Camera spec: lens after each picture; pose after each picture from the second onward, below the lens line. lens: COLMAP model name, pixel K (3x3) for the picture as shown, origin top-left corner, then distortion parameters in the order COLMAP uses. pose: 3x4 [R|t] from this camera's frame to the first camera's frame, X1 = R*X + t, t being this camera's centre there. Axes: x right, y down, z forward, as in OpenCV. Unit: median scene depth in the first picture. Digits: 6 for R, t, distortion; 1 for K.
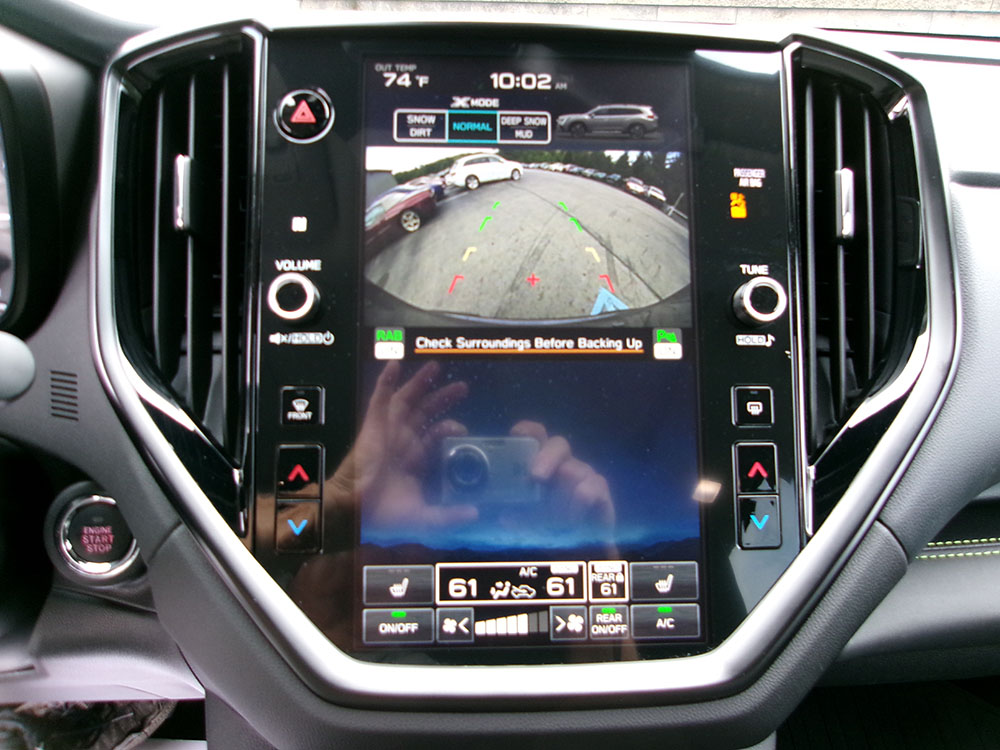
lens RADIAL K [[782.4, 0, 500.8], [0, 782.4, 368.6], [0, 0, 1]] dist [-0.014095, 0.056131]
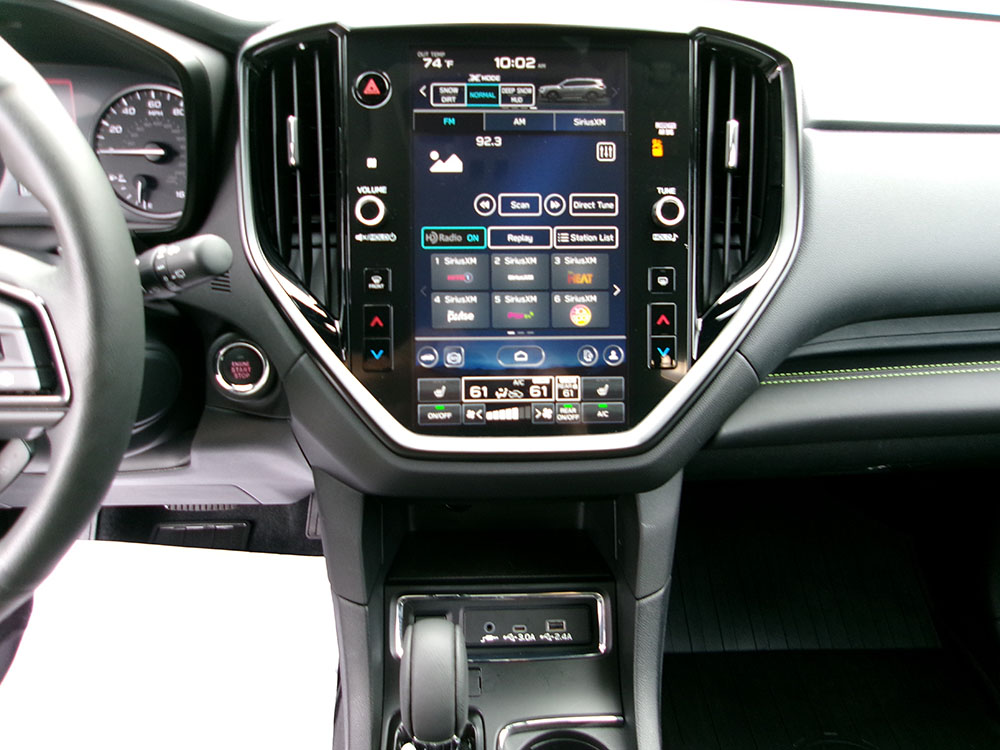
lens RADIAL K [[782.4, 0, 492.4], [0, 782.4, 371.3], [0, 0, 1]] dist [-0.014095, 0.056131]
pose [[0.999887, -0.001276, -0.015010, 0.004668], [0.003252, 0.991203, 0.132310, 0.020847], [0.014709, -0.132344, 0.991095, -0.582673]]
